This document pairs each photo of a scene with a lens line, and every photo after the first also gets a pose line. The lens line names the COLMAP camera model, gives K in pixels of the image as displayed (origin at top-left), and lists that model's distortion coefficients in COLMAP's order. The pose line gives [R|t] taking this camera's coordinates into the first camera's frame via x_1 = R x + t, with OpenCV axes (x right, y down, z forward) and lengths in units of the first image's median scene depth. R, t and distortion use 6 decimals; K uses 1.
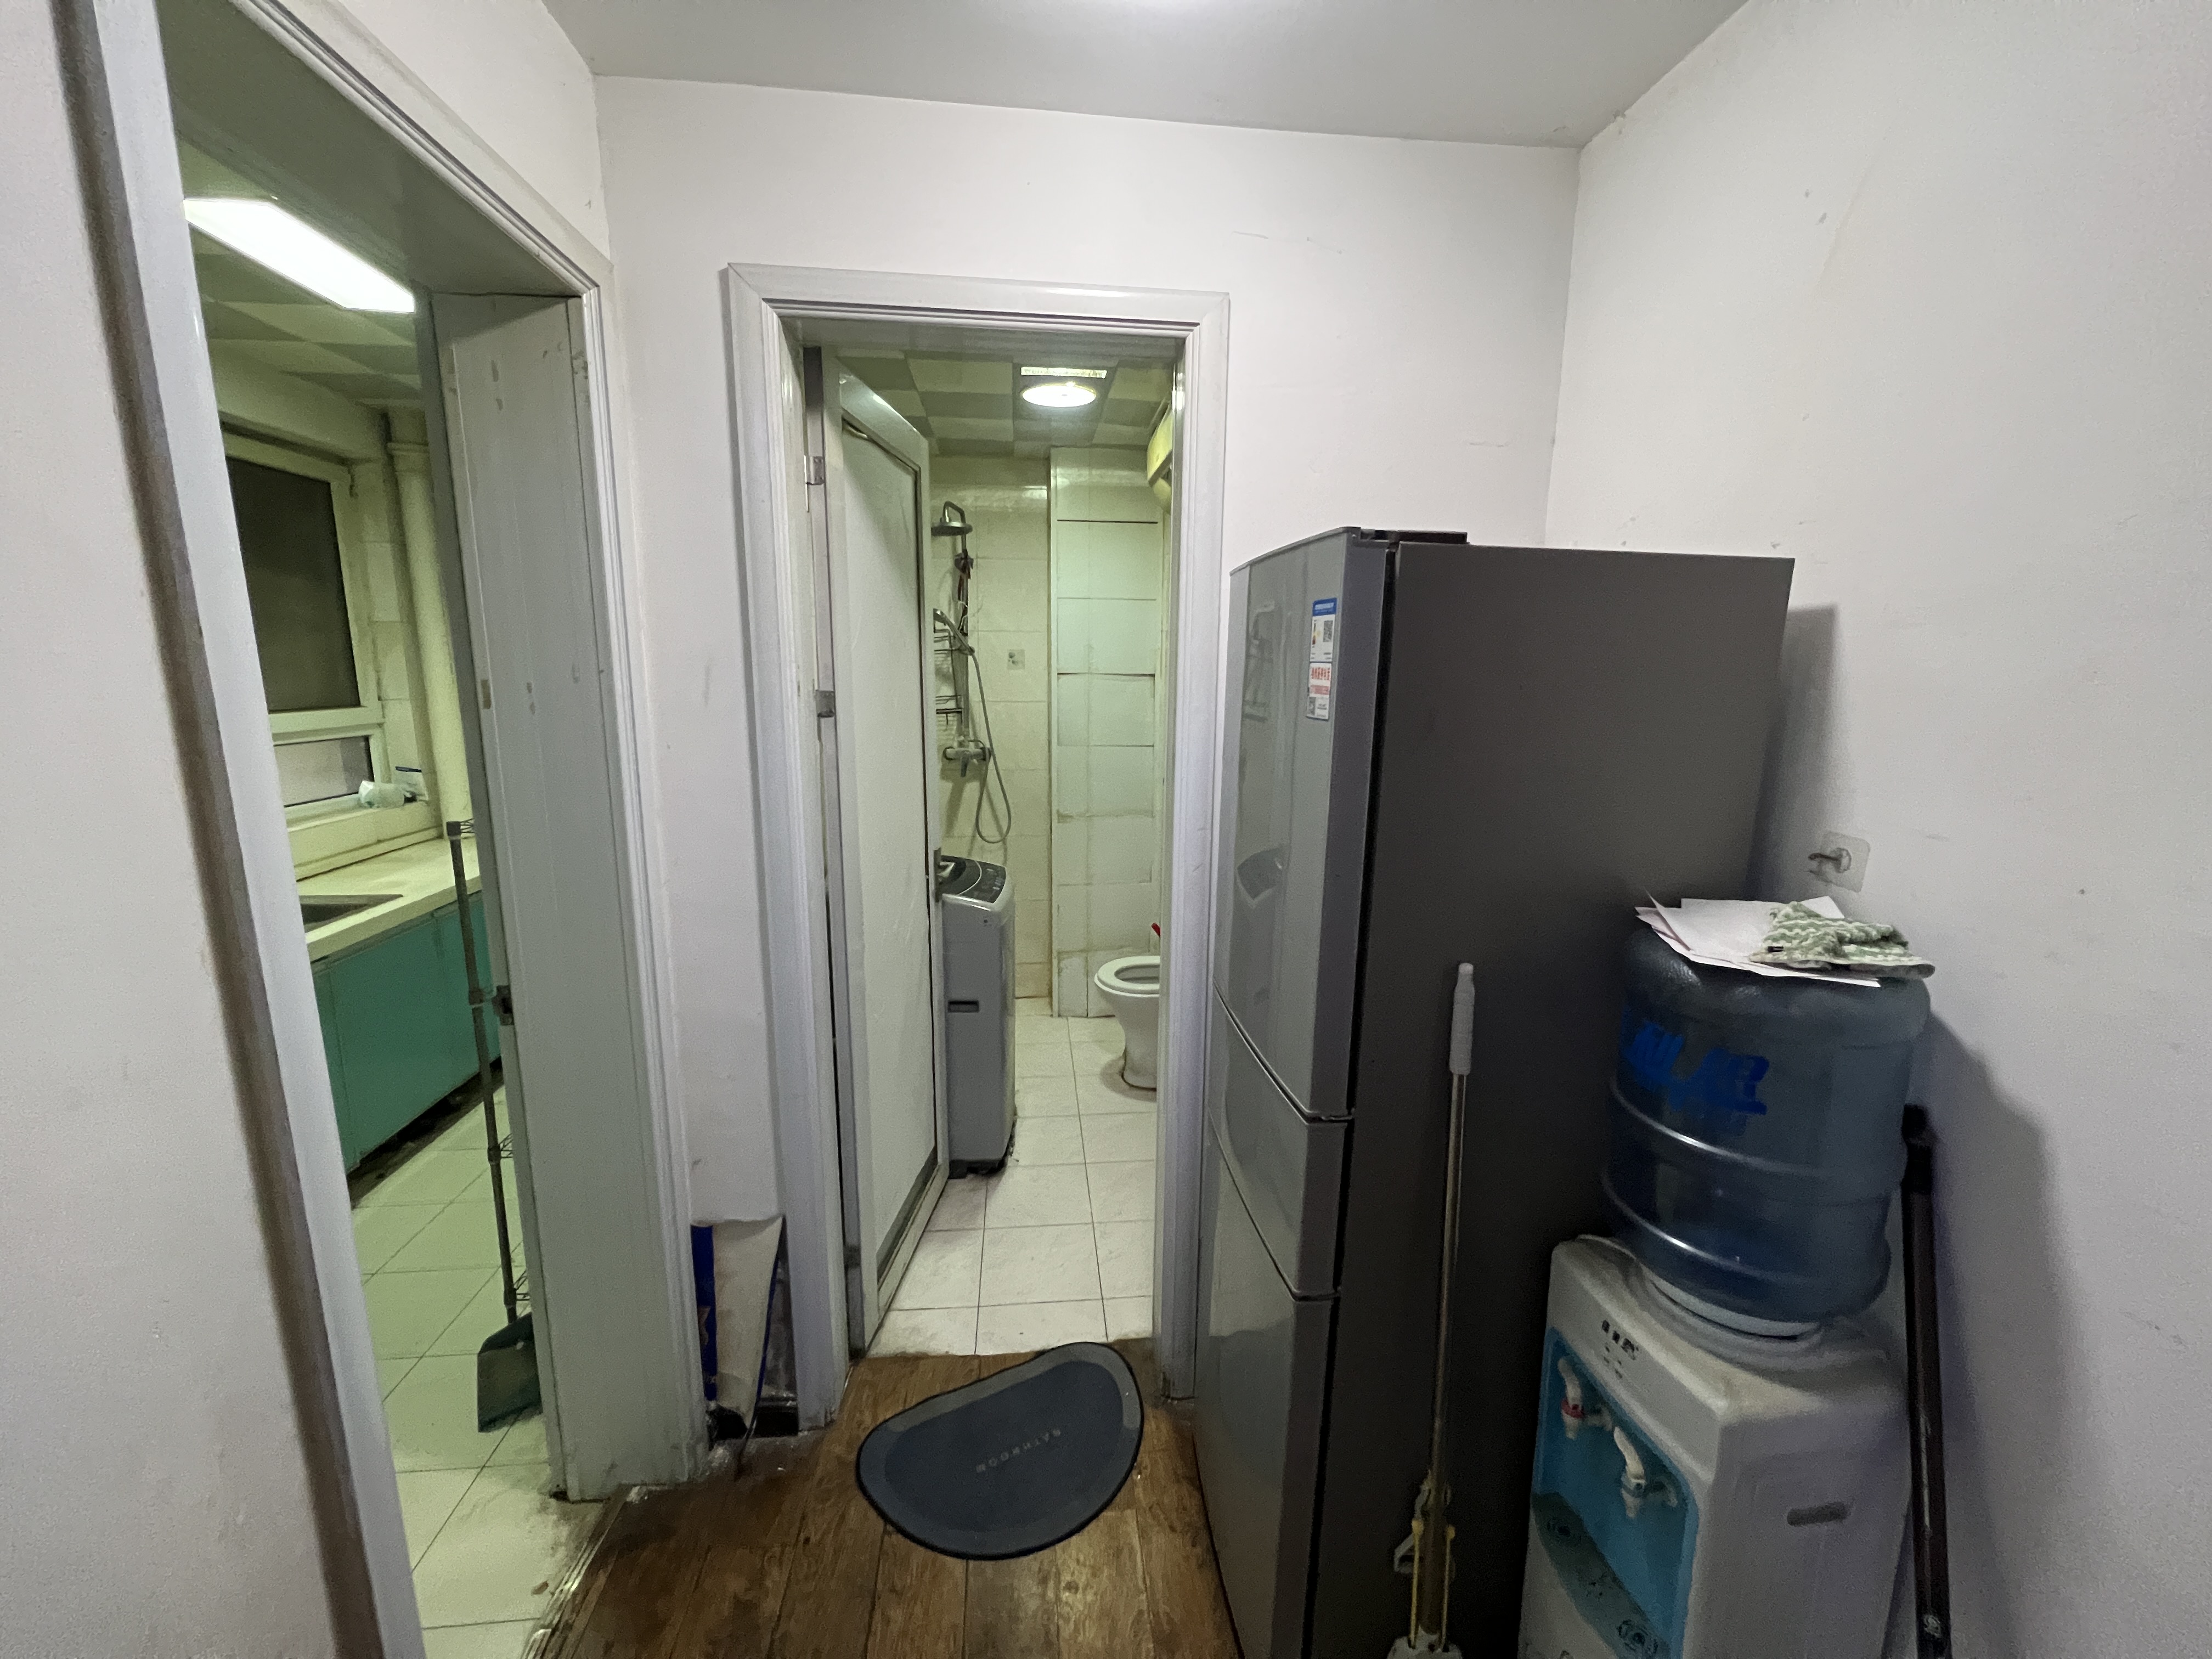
lens RADIAL K [[879.9, 0, 1102.2], [0, 879.9, 825.5], [0, 0, 1]] dist [0.002955, 0.000090]
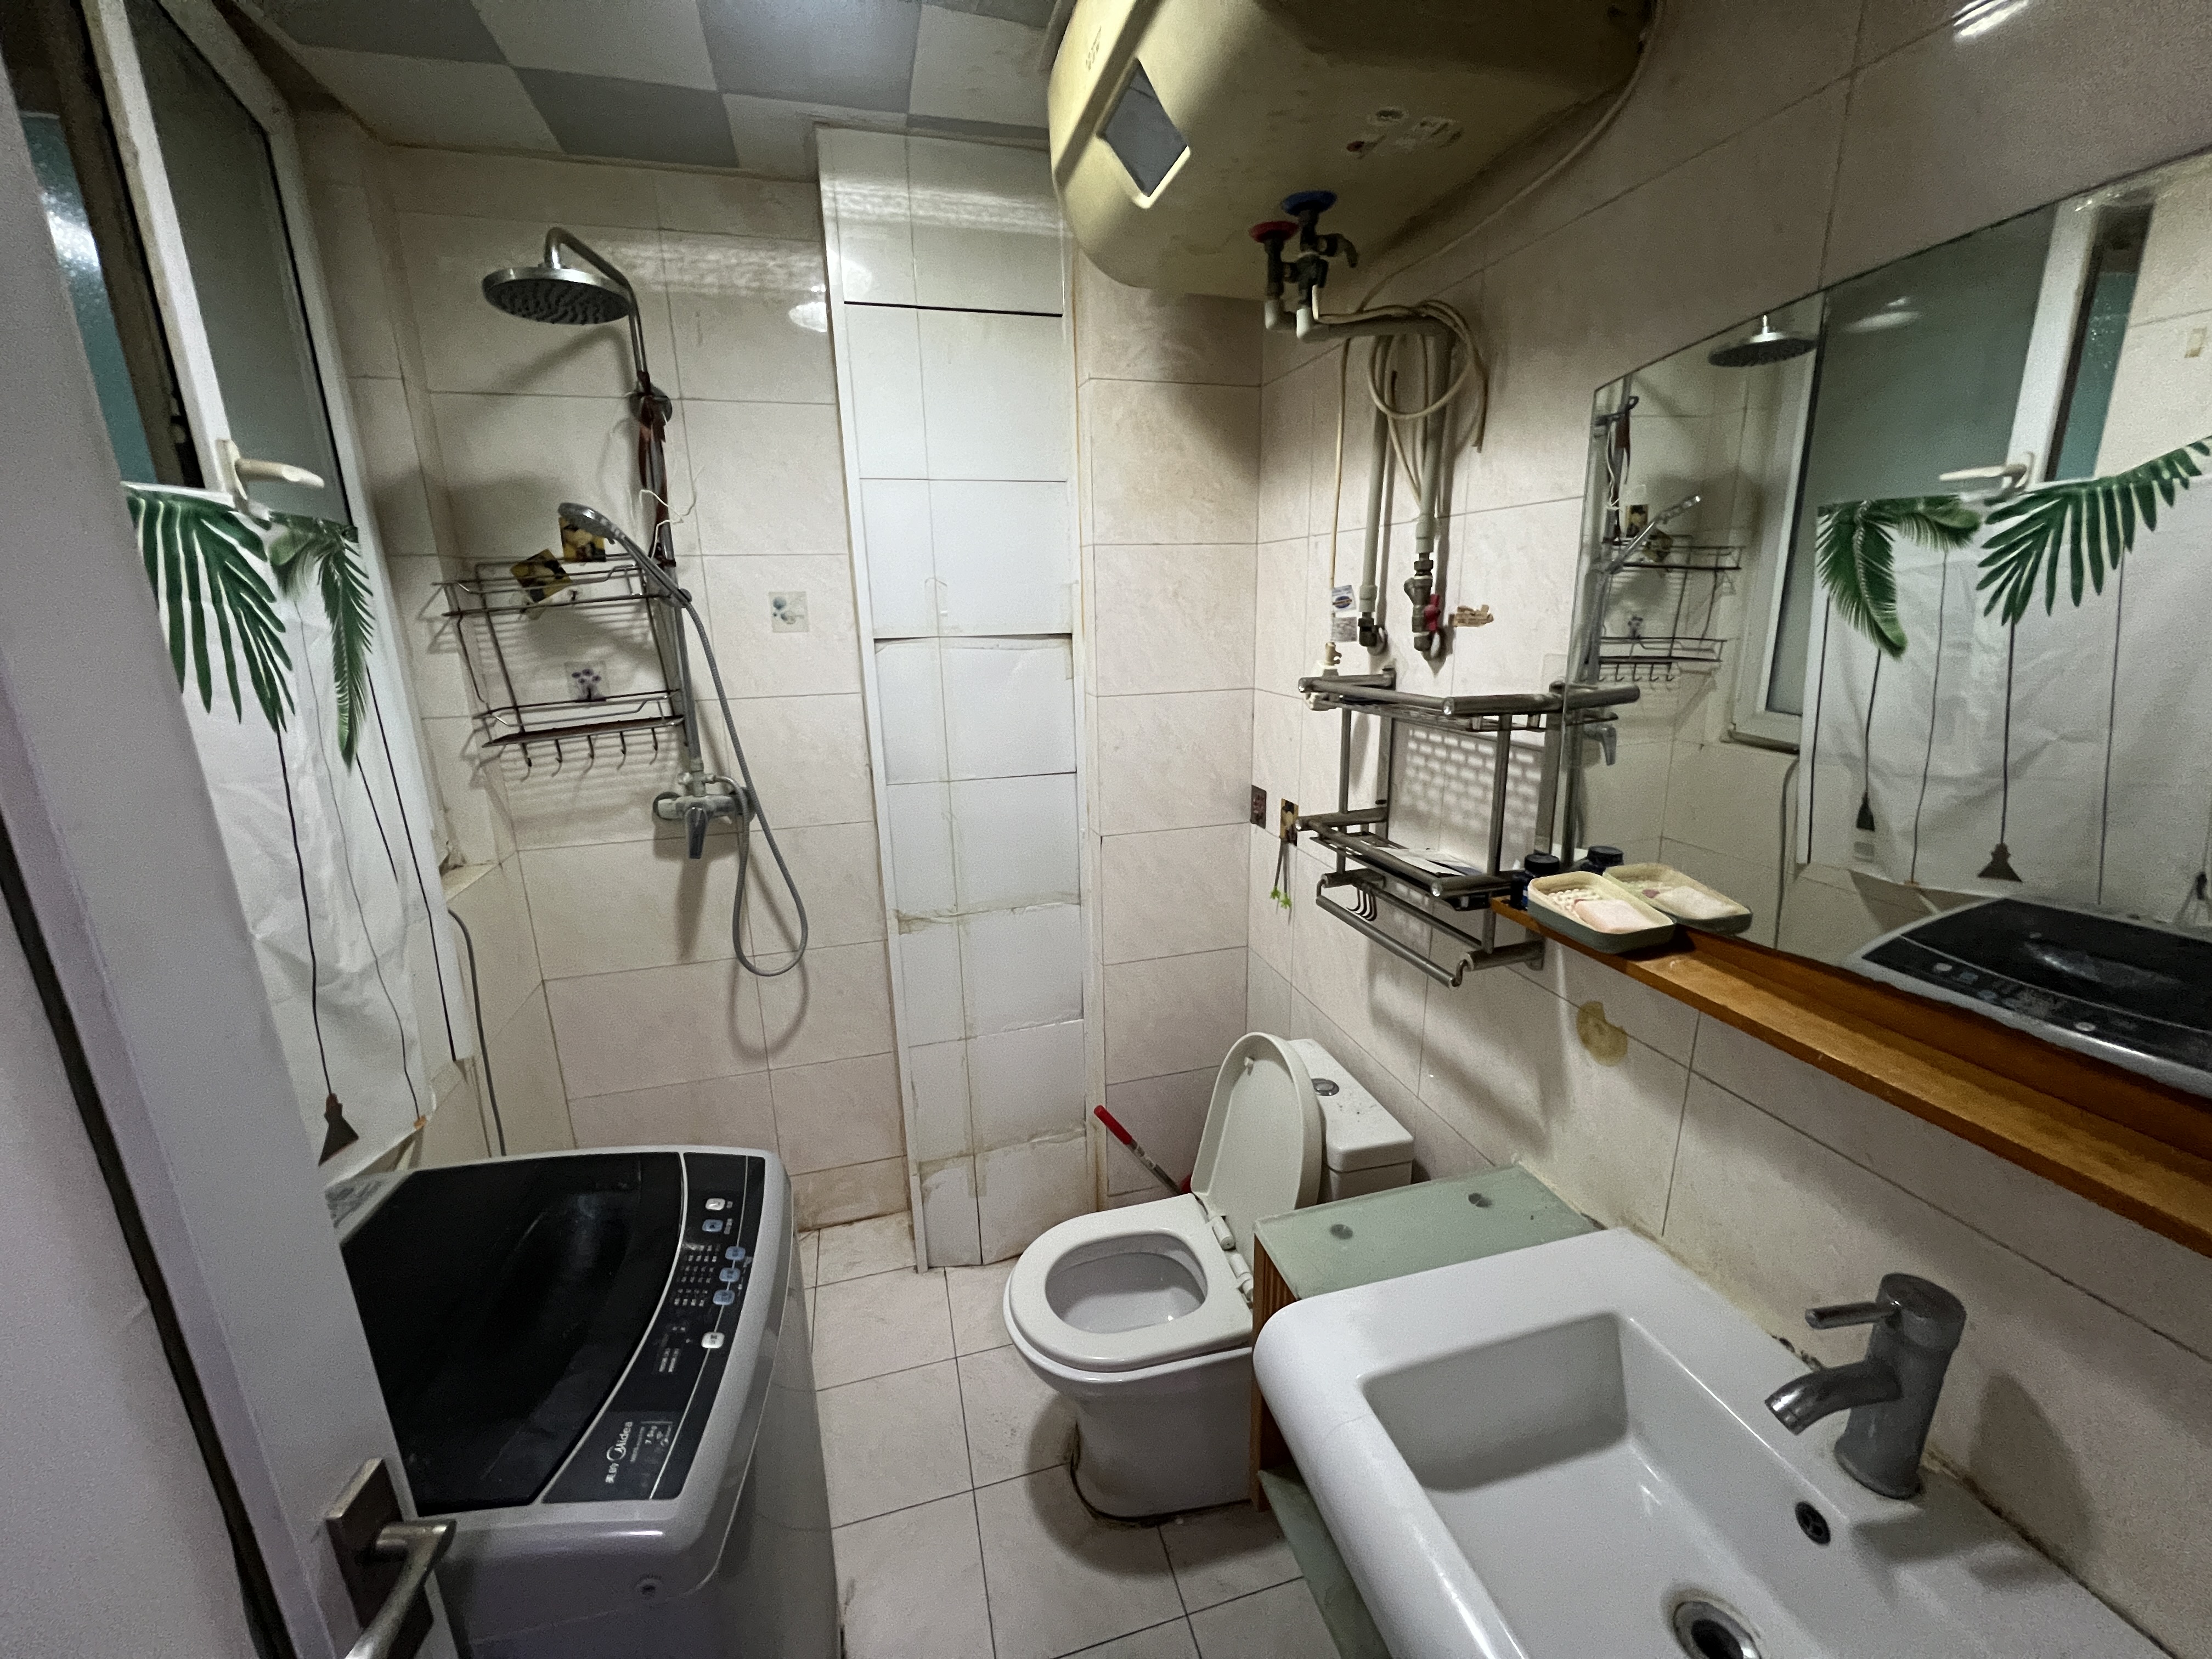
lens RADIAL K [[879.9, 0, 1098.0], [0, 879.9, 823.0], [0, 0, 1]] dist [0.002955, 0.000090]
pose [[0.984885, -0.072105, 0.157490, -0.012571], [0.060644, 0.995231, 0.076411, -0.101139], [-0.162249, -0.065705, 0.984560, 0.492710]]
